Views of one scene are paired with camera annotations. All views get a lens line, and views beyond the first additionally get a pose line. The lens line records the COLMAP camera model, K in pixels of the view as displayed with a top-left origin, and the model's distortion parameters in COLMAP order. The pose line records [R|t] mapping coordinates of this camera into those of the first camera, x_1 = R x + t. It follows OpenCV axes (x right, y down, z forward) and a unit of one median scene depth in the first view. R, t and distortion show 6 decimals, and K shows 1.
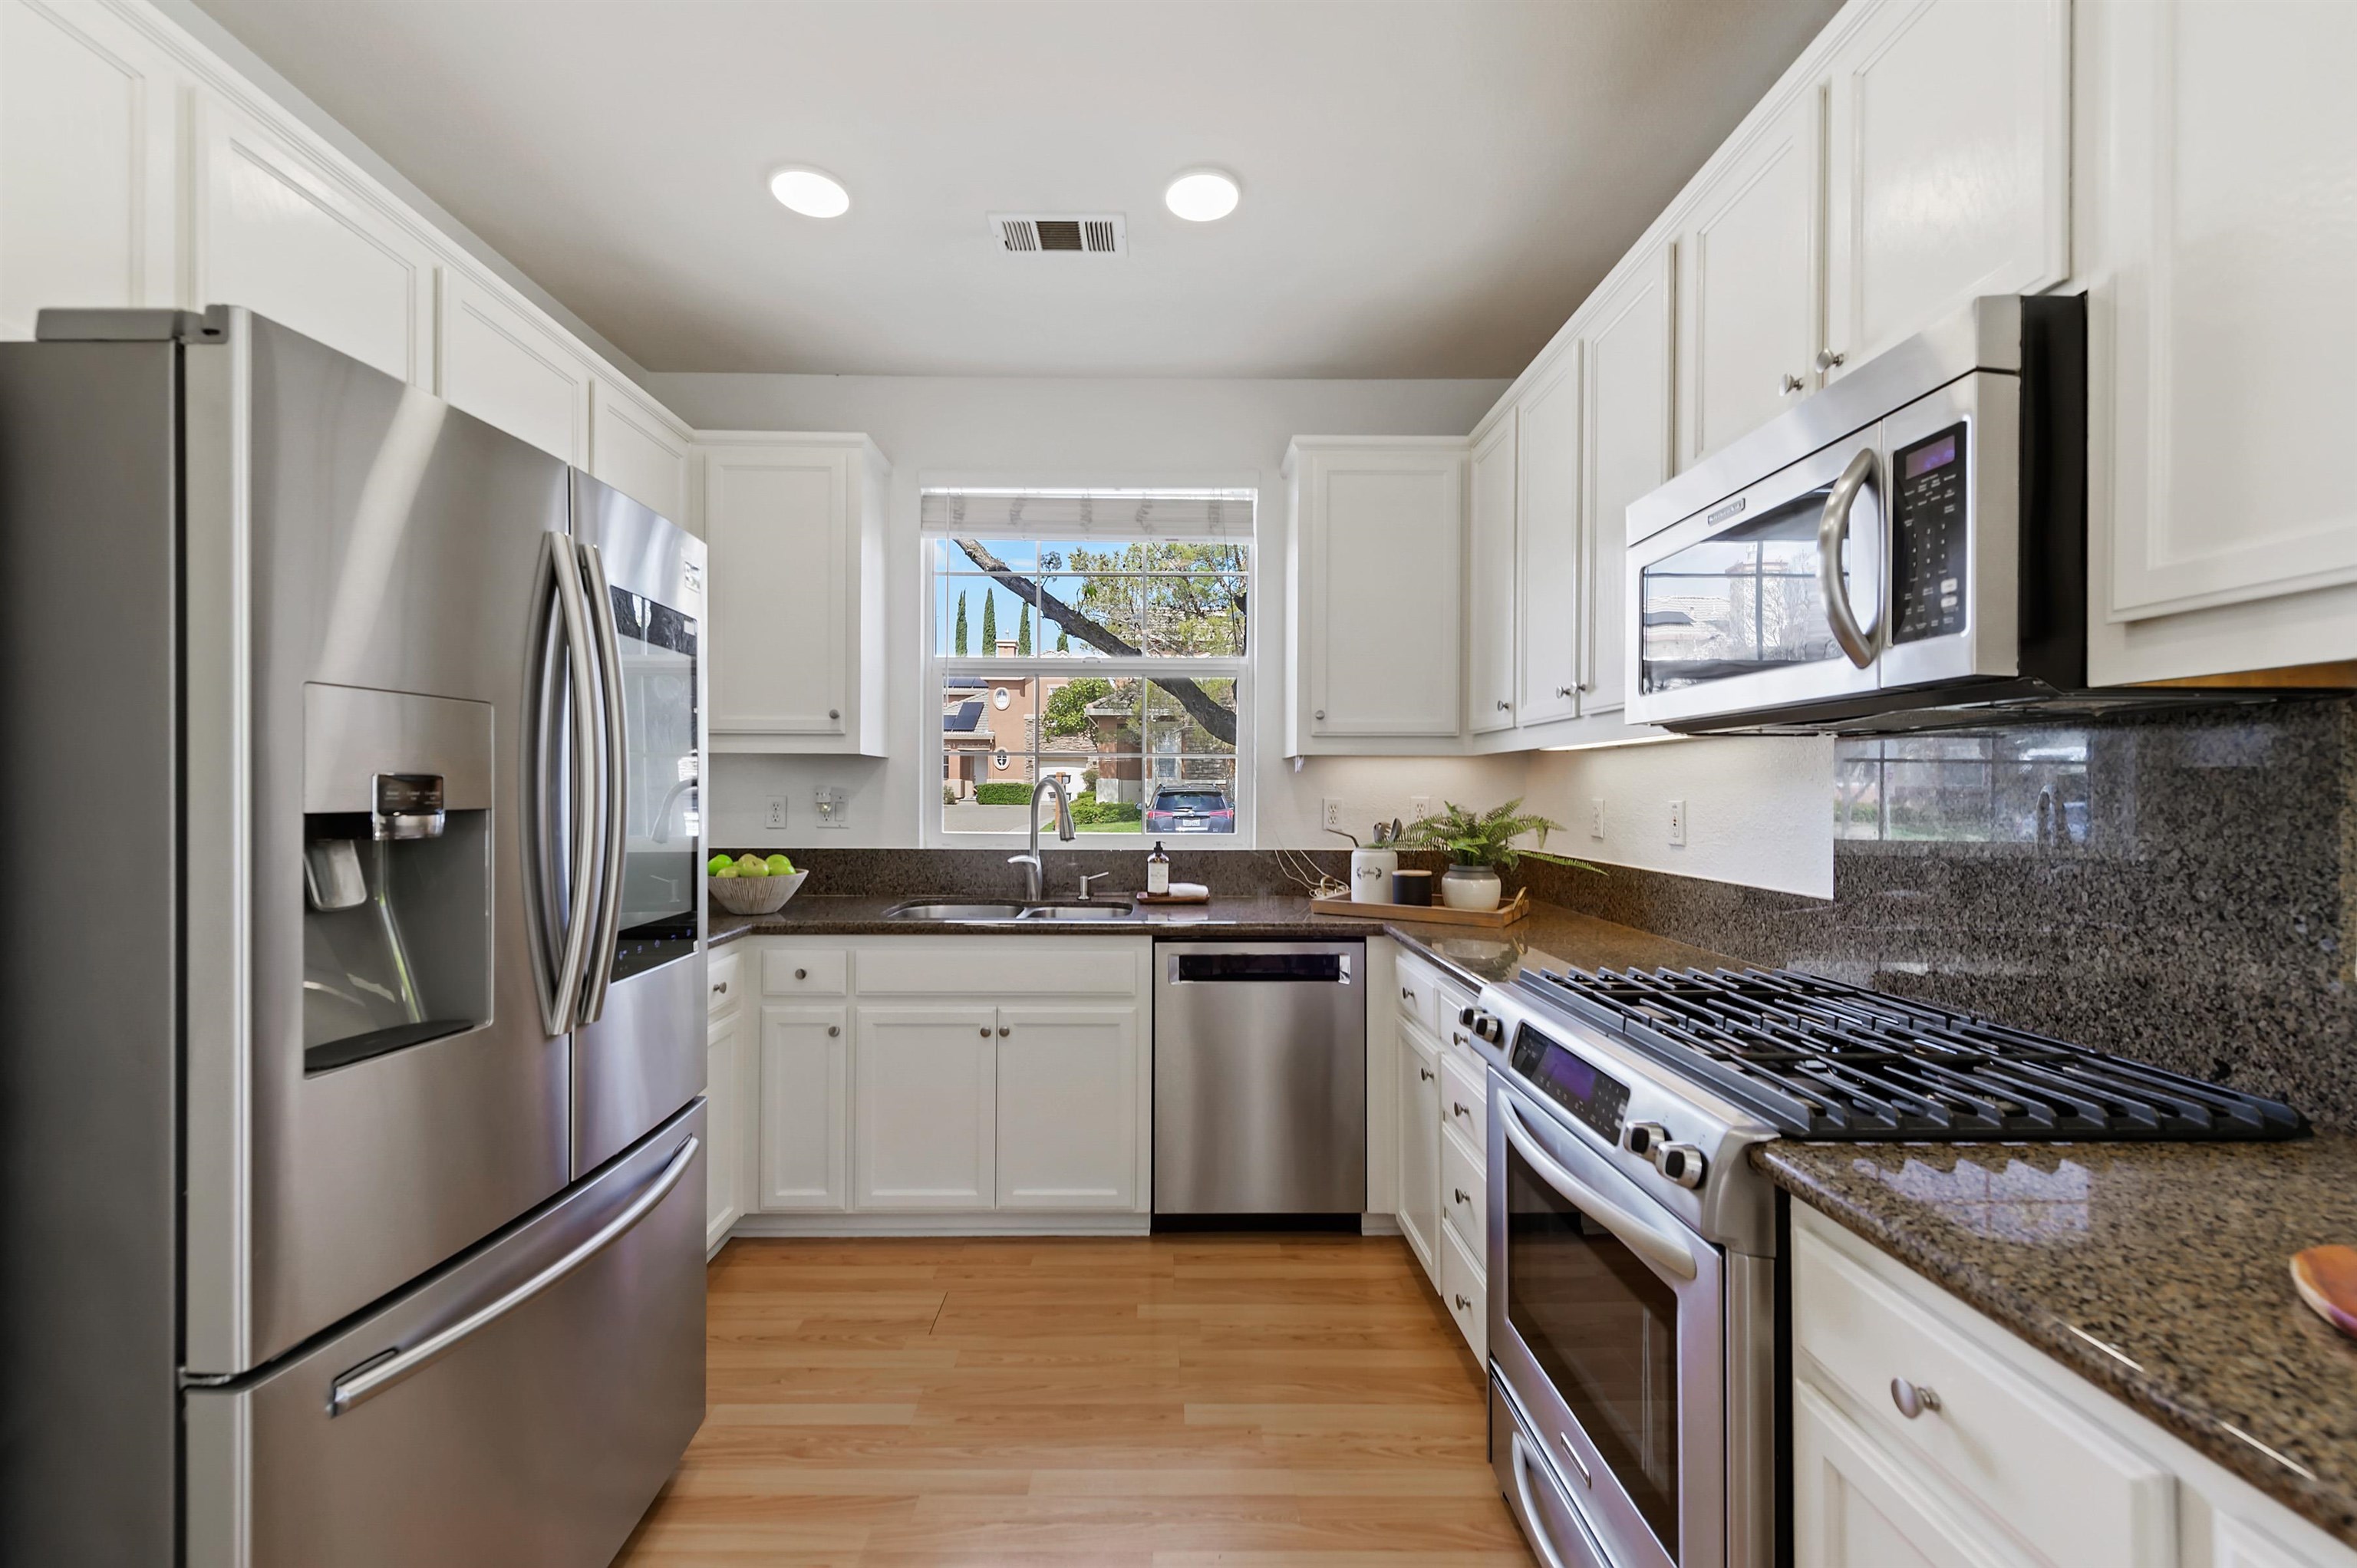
lens RADIAL K [[941.4, 0, 1180.6], [0, 941.4, 794.6], [0, 0, 1]] dist [0.001202, 0.000023]
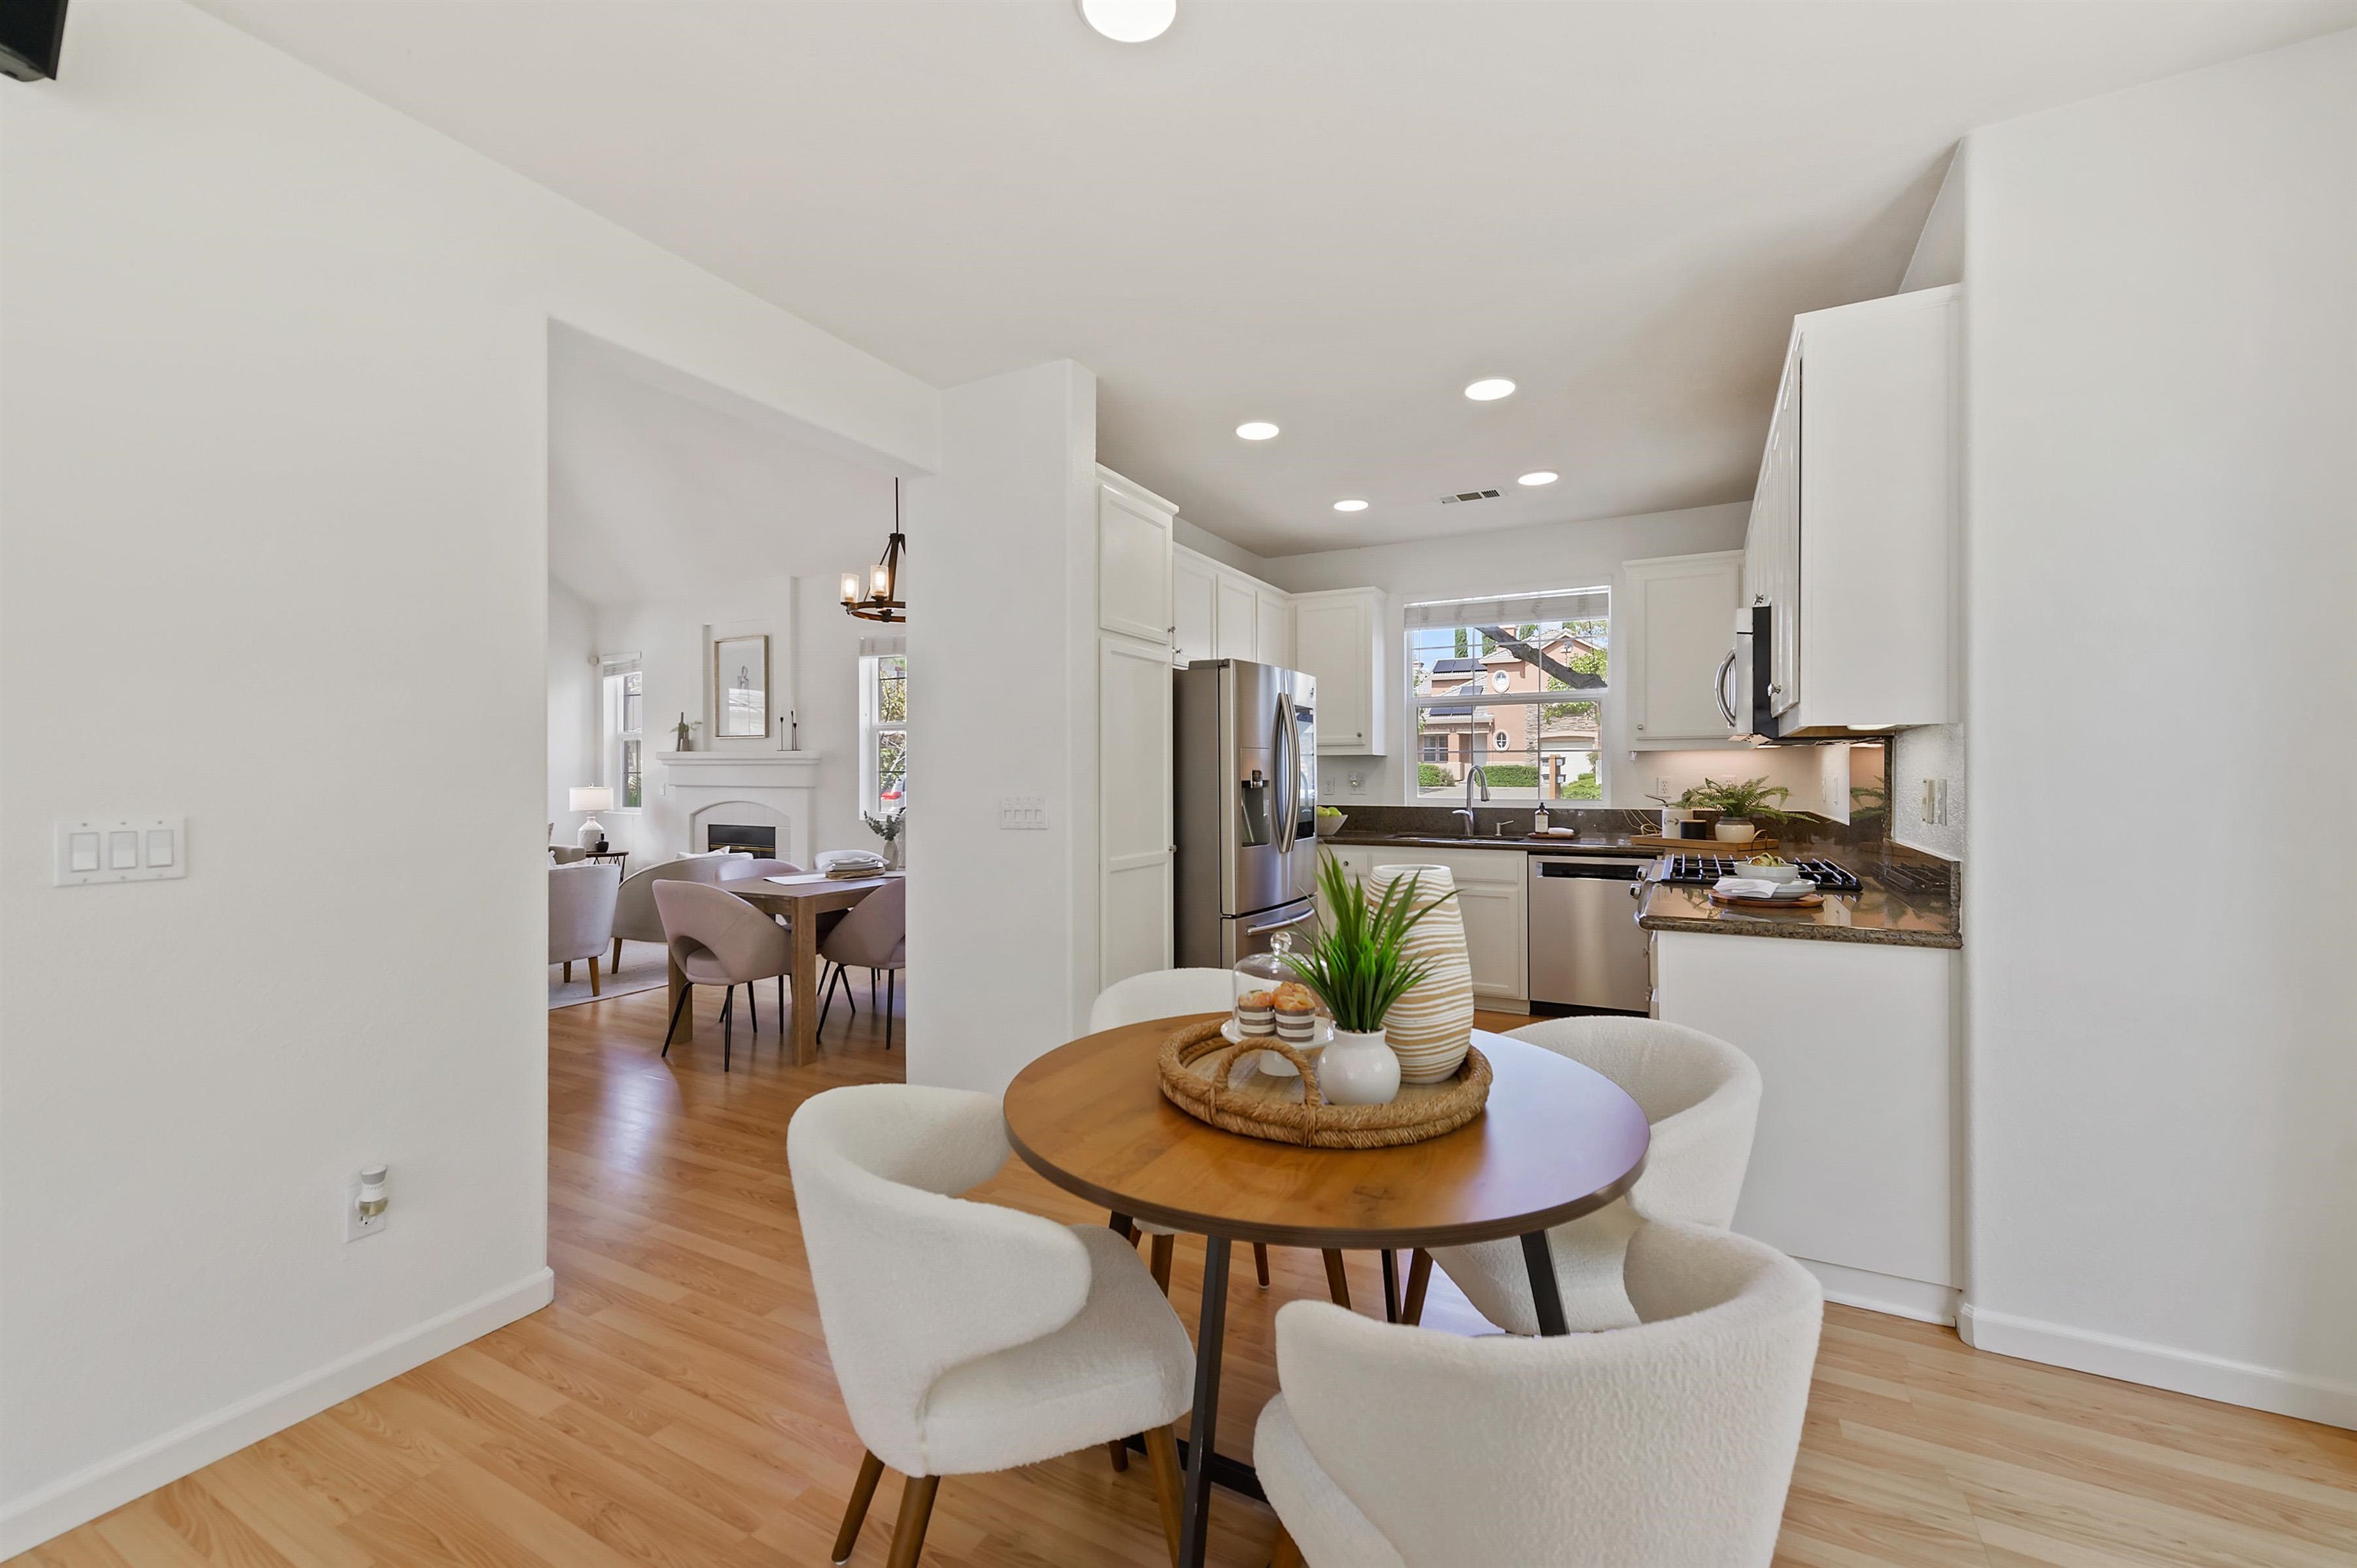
lens RADIAL K [[953.1, 0, 1187.8], [0, 953.1, 774.3], [0, 0, 1]] dist [0.020651, -0.000063]
pose [[0.872309, -0.006611, -0.488910, 0.278870], [0.005078, 0.999977, -0.004463, 0.002551], [0.488928, 0.001410, 0.872323, -0.873842]]
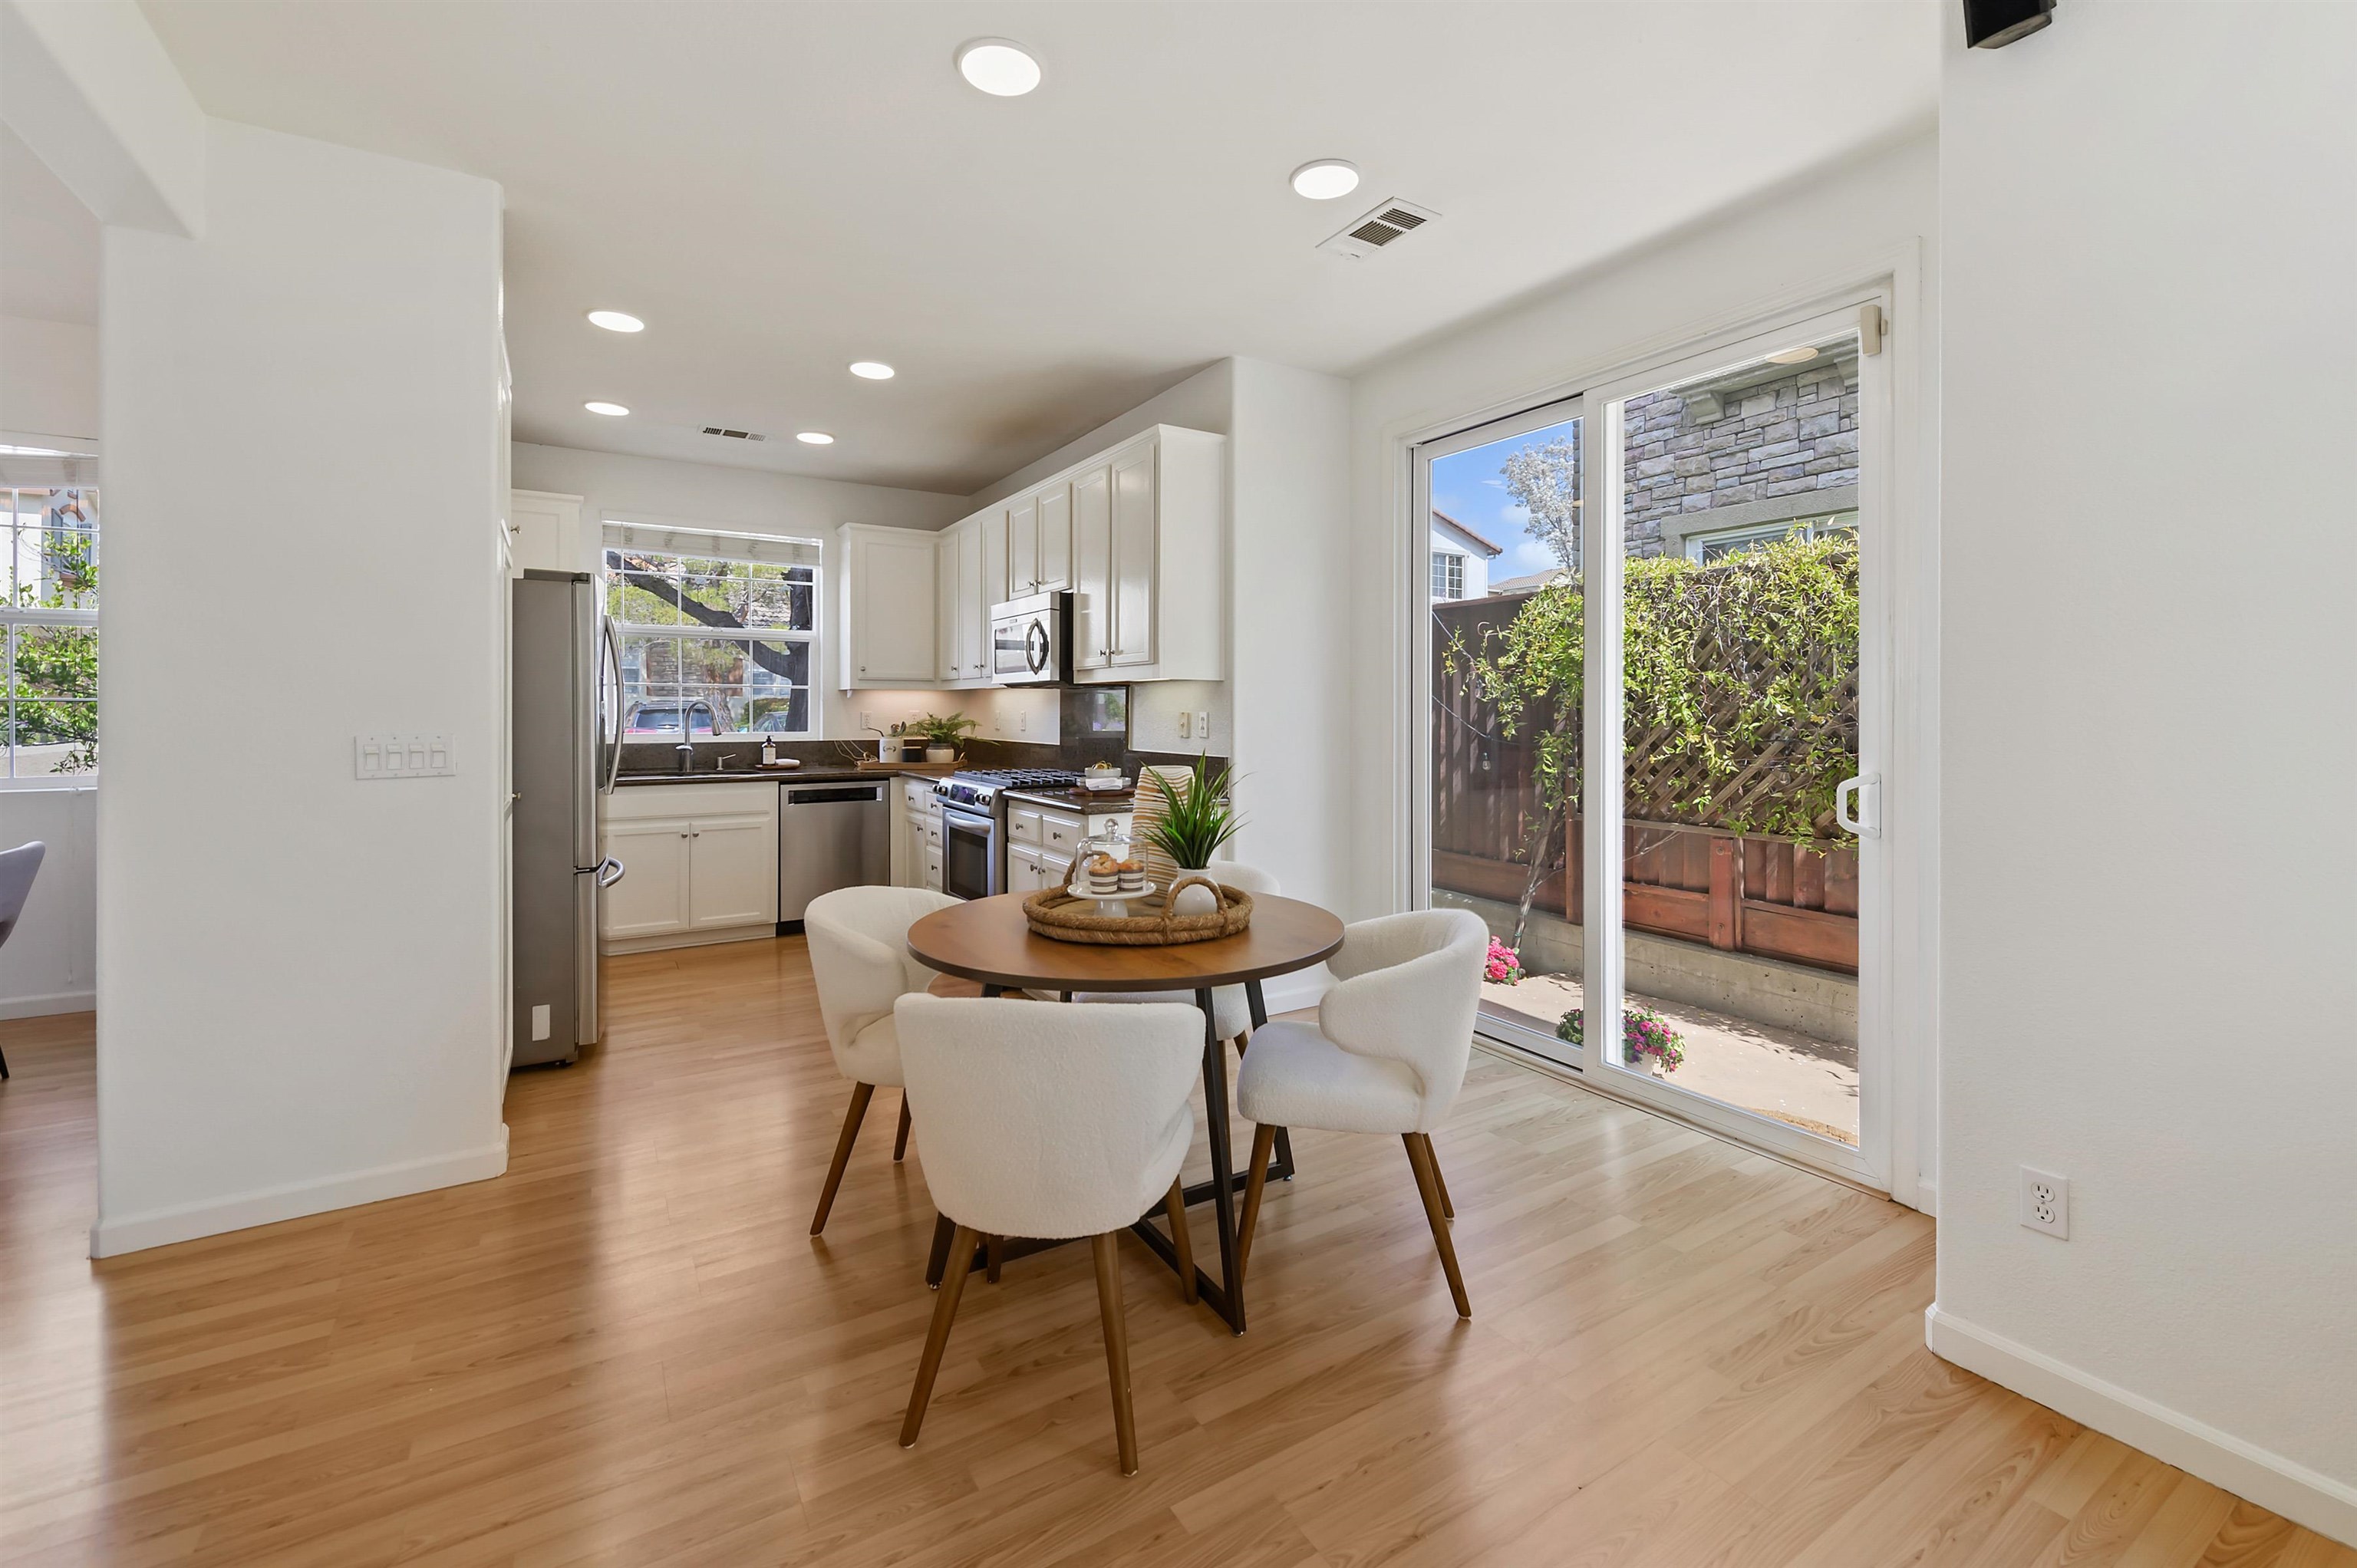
lens RADIAL K [[988.6, 0, 1178.5], [0, 988.6, 714.3], [0, 0, 1]] dist [0.020116, -0.000009]
pose [[0.866462, -0.003720, 0.499230, -0.307138], [0.002657, 0.999992, 0.002841, 0.005151], [-0.499236, -0.001135, 0.866465, -1.090190]]
